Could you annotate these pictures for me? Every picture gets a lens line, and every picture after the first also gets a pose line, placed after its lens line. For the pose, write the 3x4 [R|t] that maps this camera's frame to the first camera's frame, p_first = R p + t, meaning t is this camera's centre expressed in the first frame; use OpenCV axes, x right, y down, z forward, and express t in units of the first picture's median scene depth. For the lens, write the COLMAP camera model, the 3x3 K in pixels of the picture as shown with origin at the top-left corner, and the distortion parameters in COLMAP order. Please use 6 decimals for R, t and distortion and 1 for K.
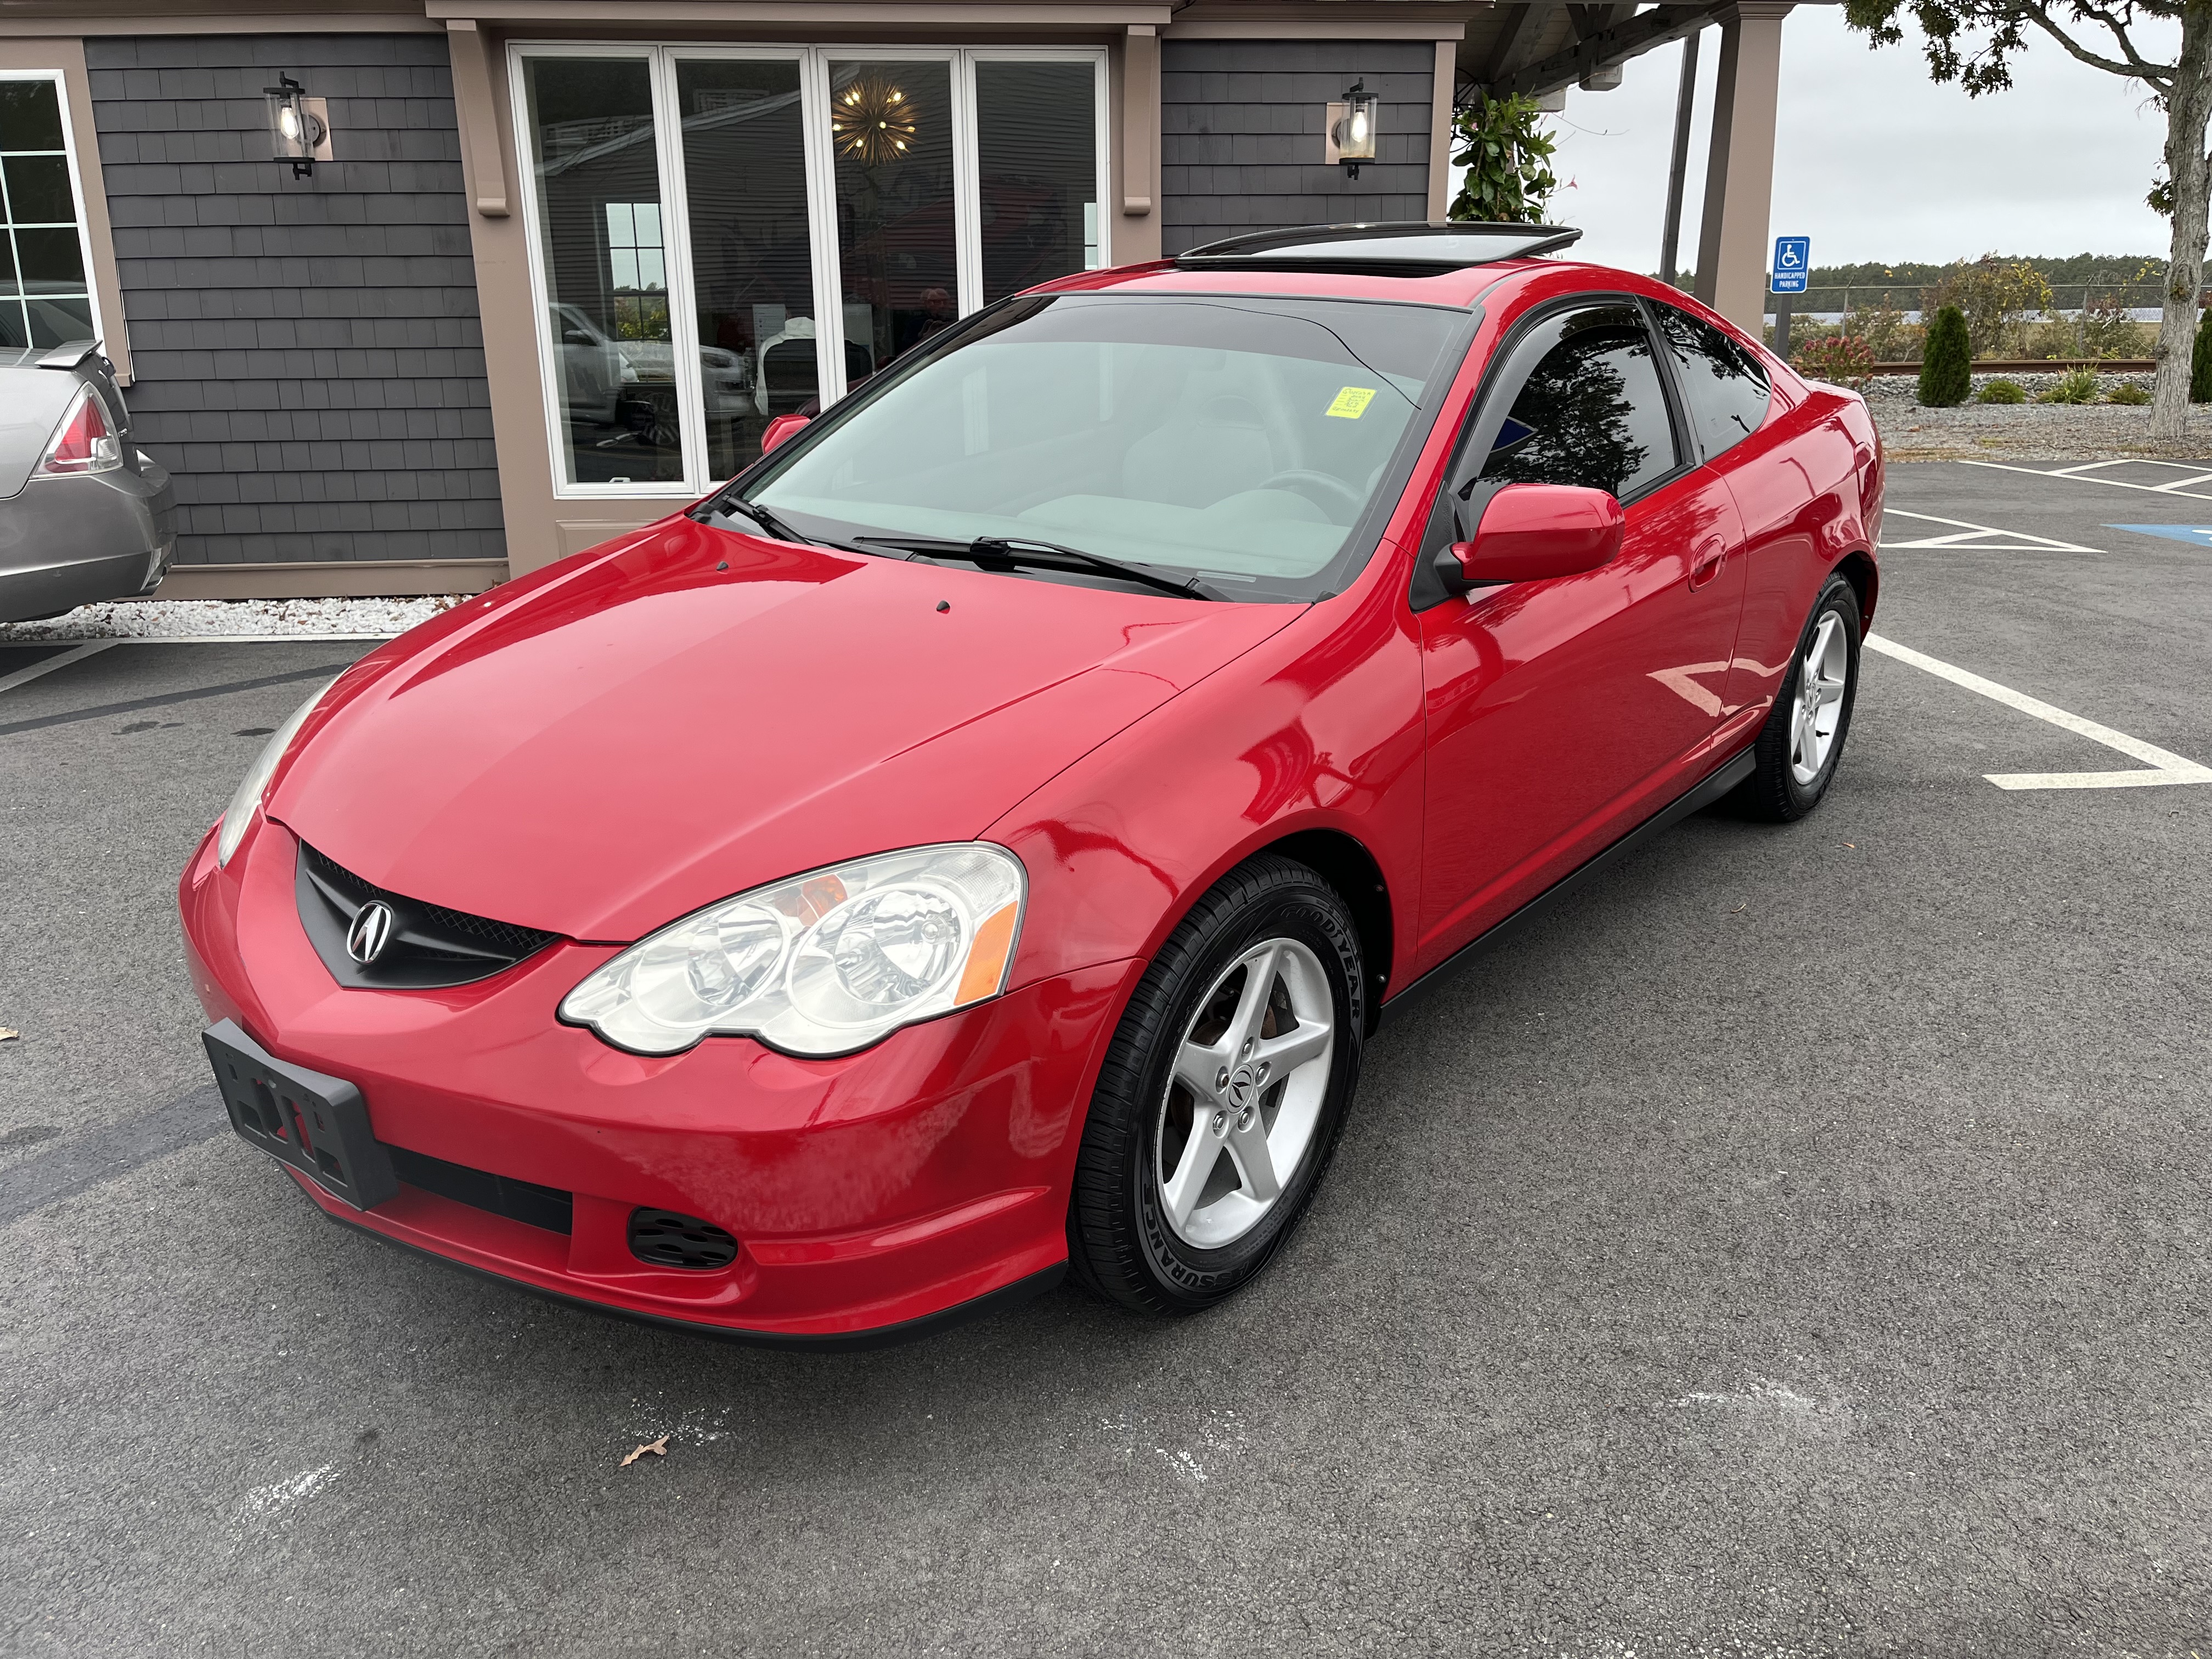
lens RADIAL K [[1662.5, 0, 1097.4], [0, 1662.5, 821.0], [0, 0, 1]] dist [0.084718, -0.115693]
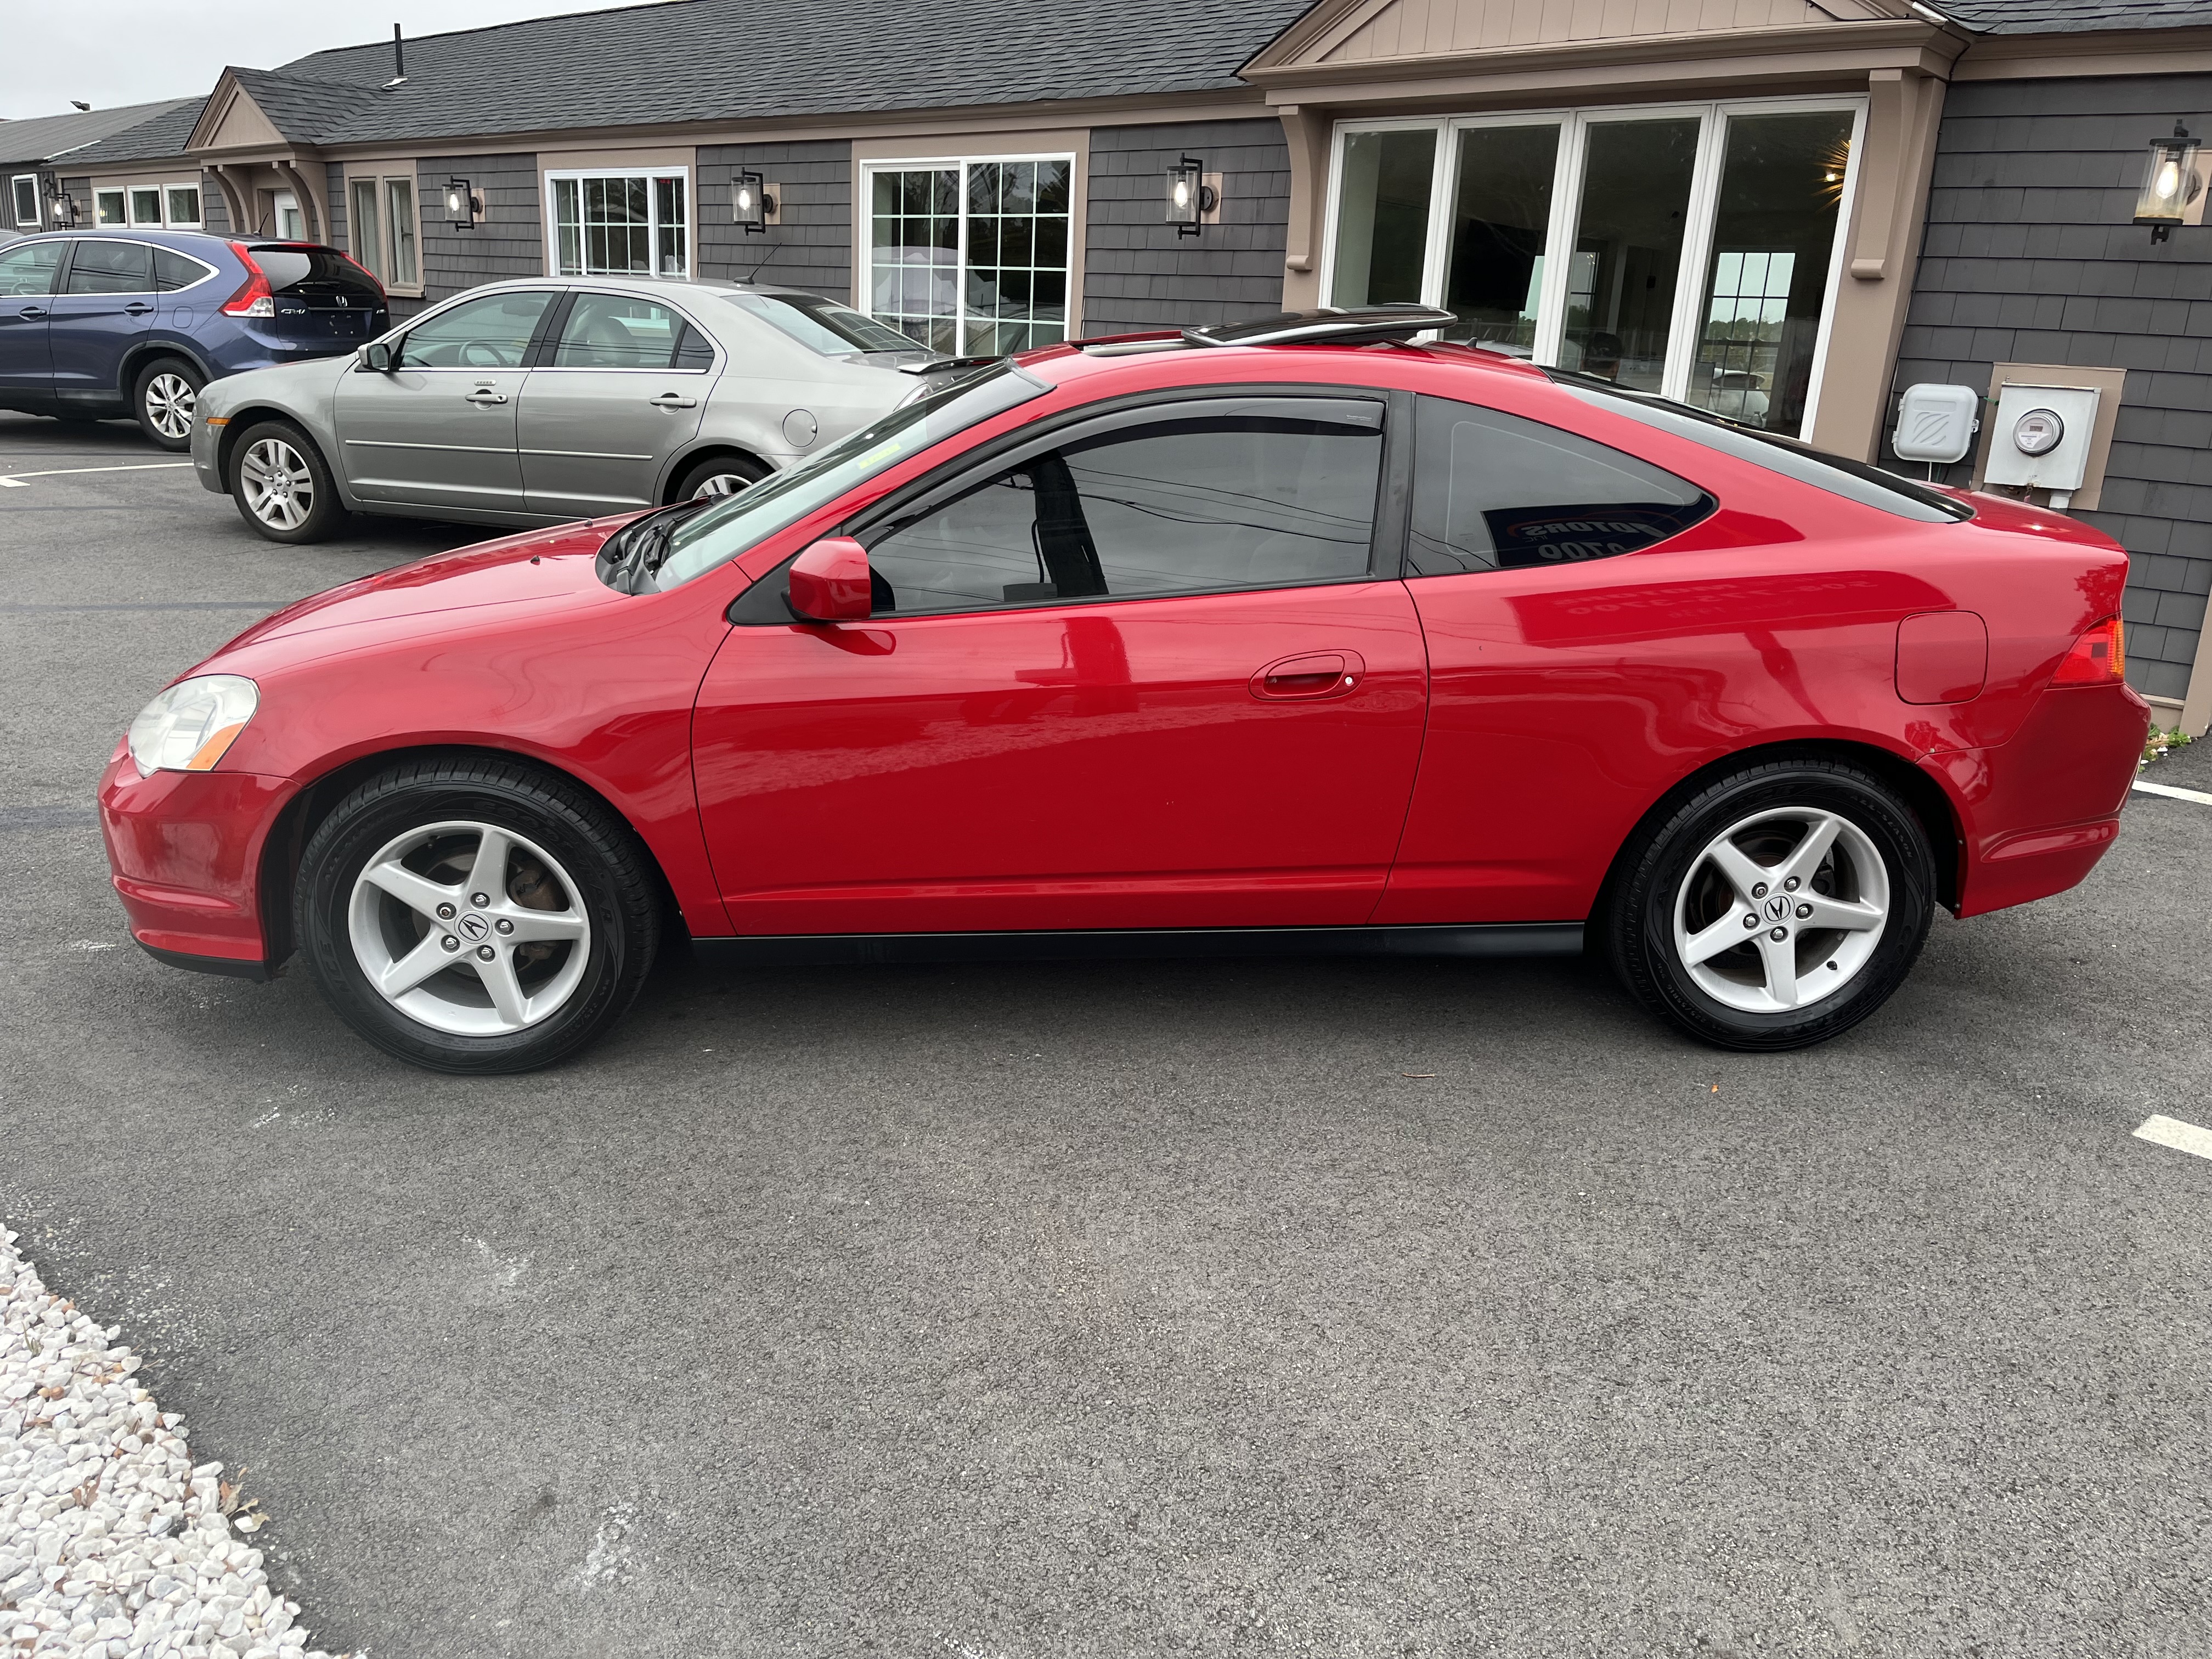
lens RADIAL K [[1662.5, 0, 1097.4], [0, 1662.5, 821.0], [0, 0, 1]] dist [0.084718, -0.115693]
pose [[0.670868, 0.251151, -0.697753, 0.465917], [-0.263953, 0.960155, 0.091819, -0.062662], [0.693012, 0.122576, 0.710430, 0.124746]]
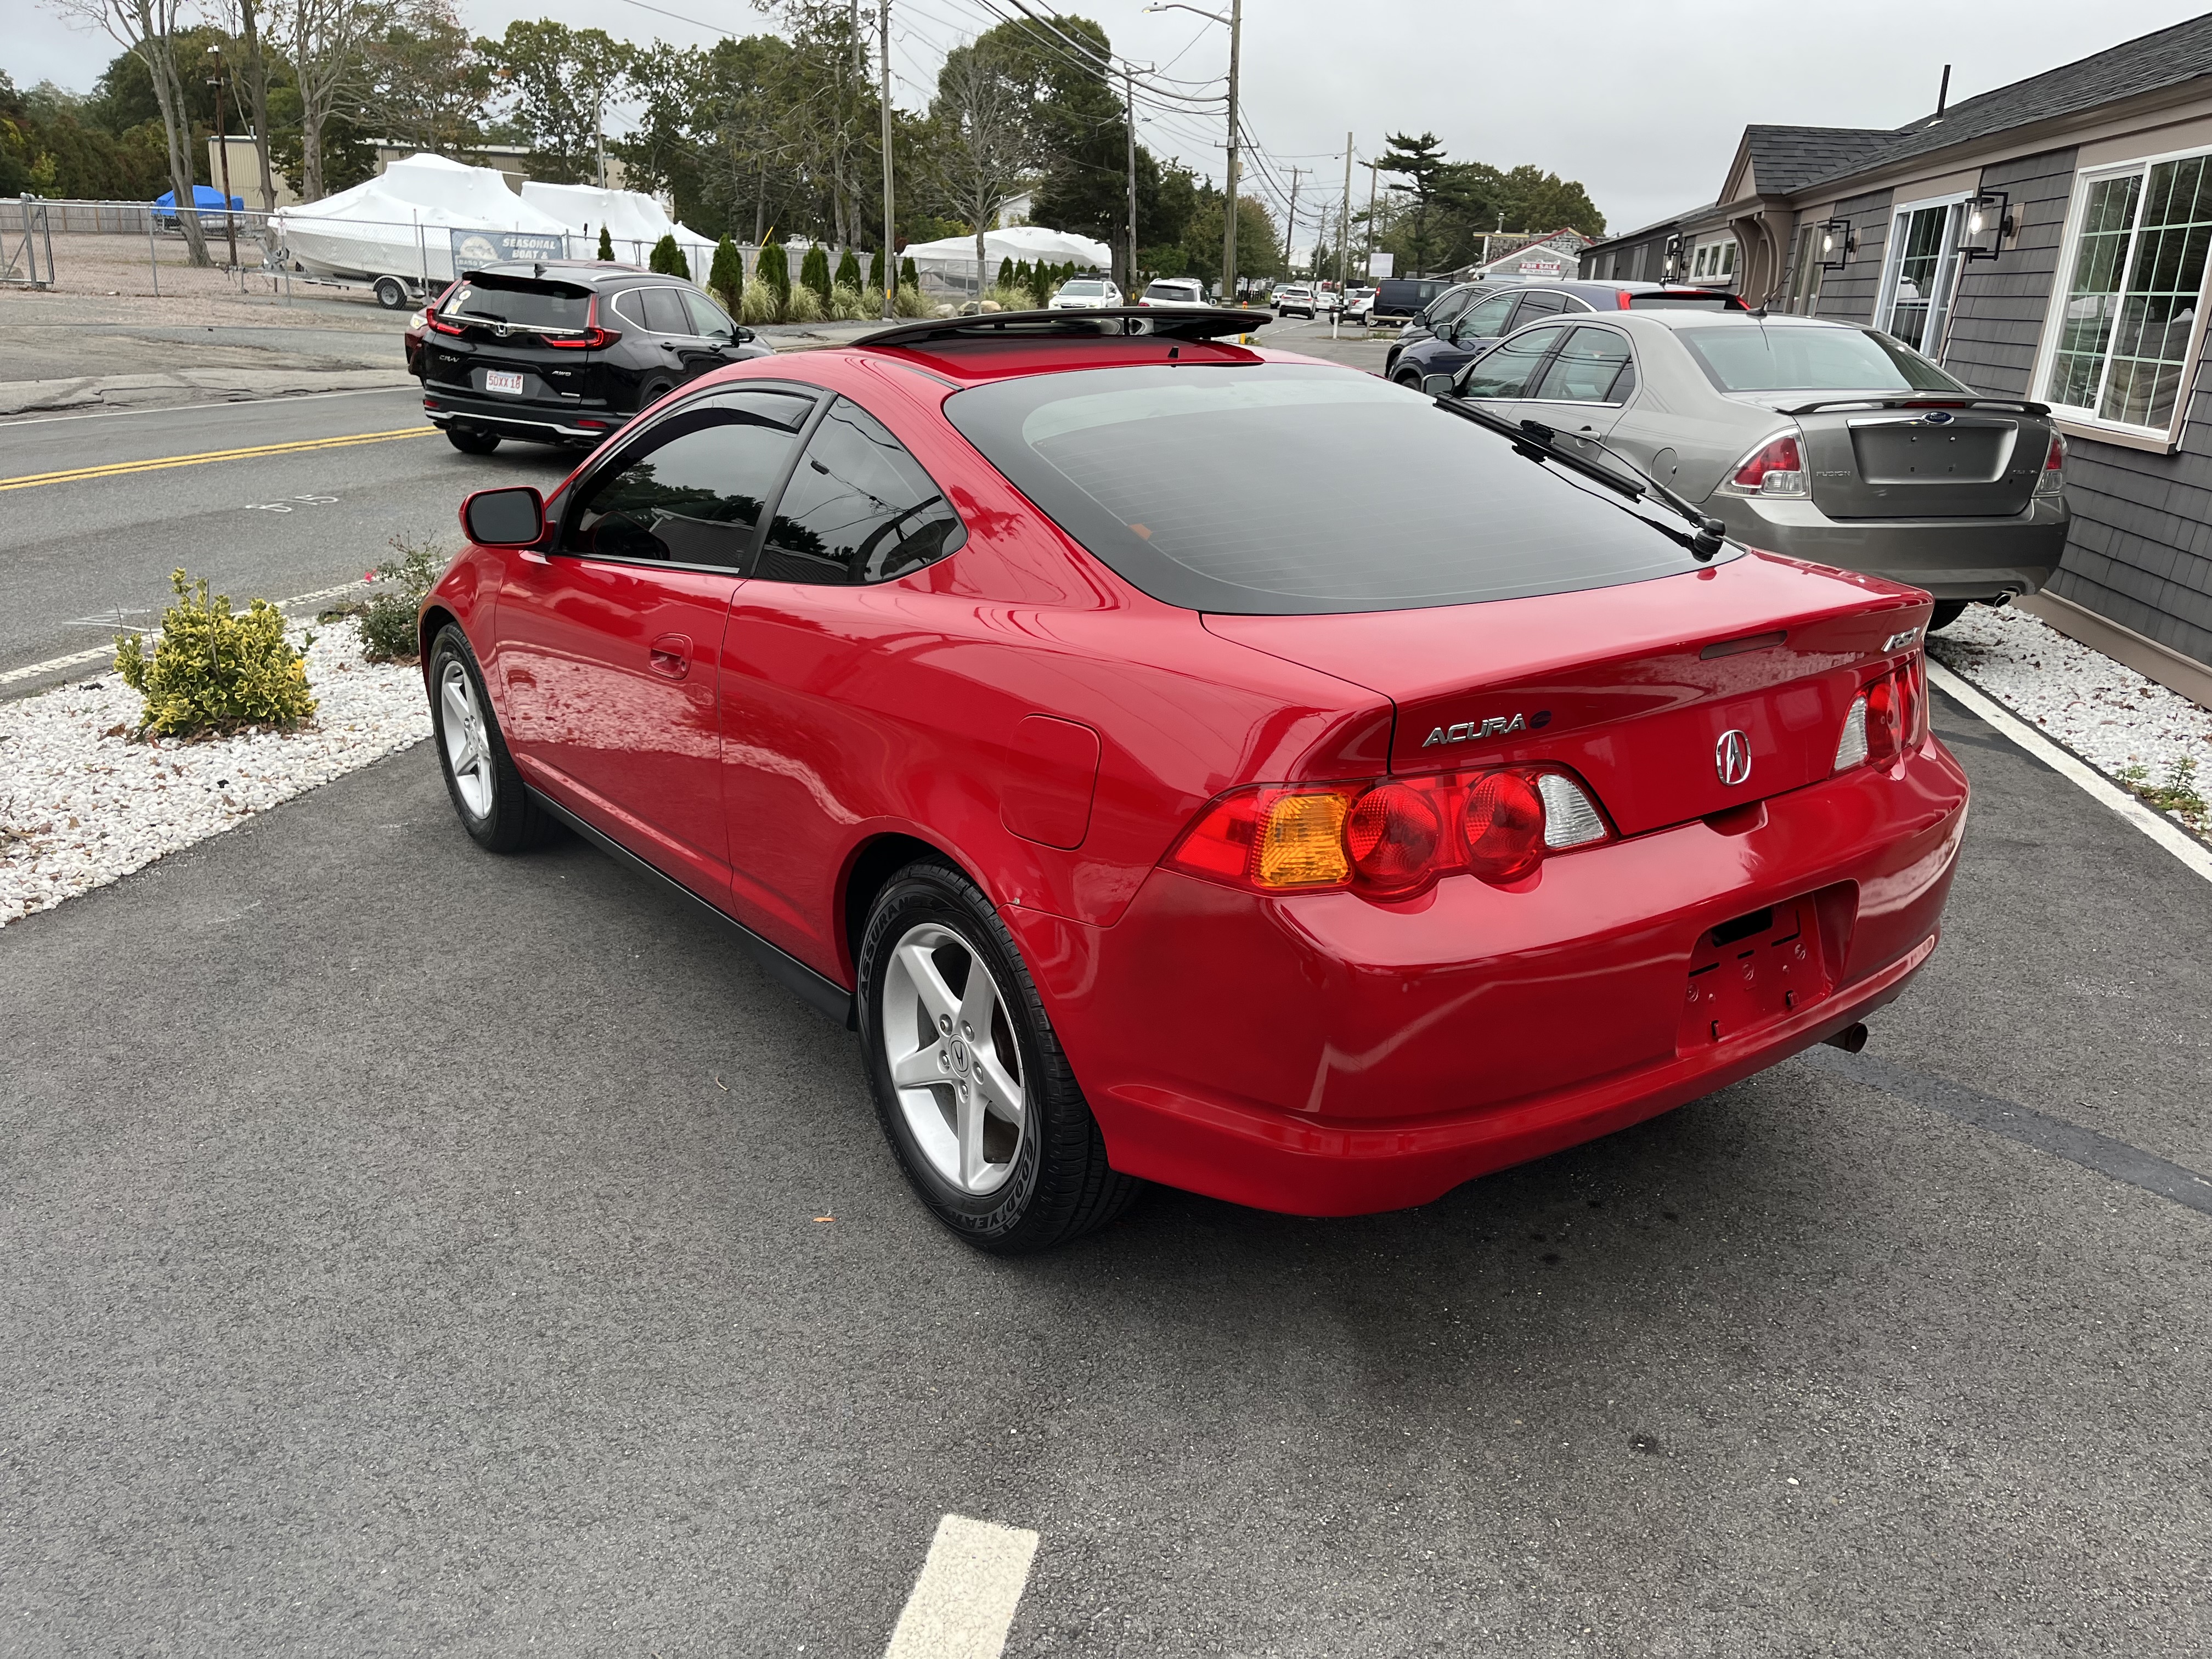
lens RADIAL K [[1669.3, 0, 1104.3], [0, 1669.3, 731.0], [0, 0, 1]] dist [0.034200, -0.001467]
pose [[-0.258795, 0.250420, -0.932907, 0.602725], [-0.315054, 0.891108, 0.326599, -0.253800], [0.913108, 0.378439, -0.151719, 0.680145]]
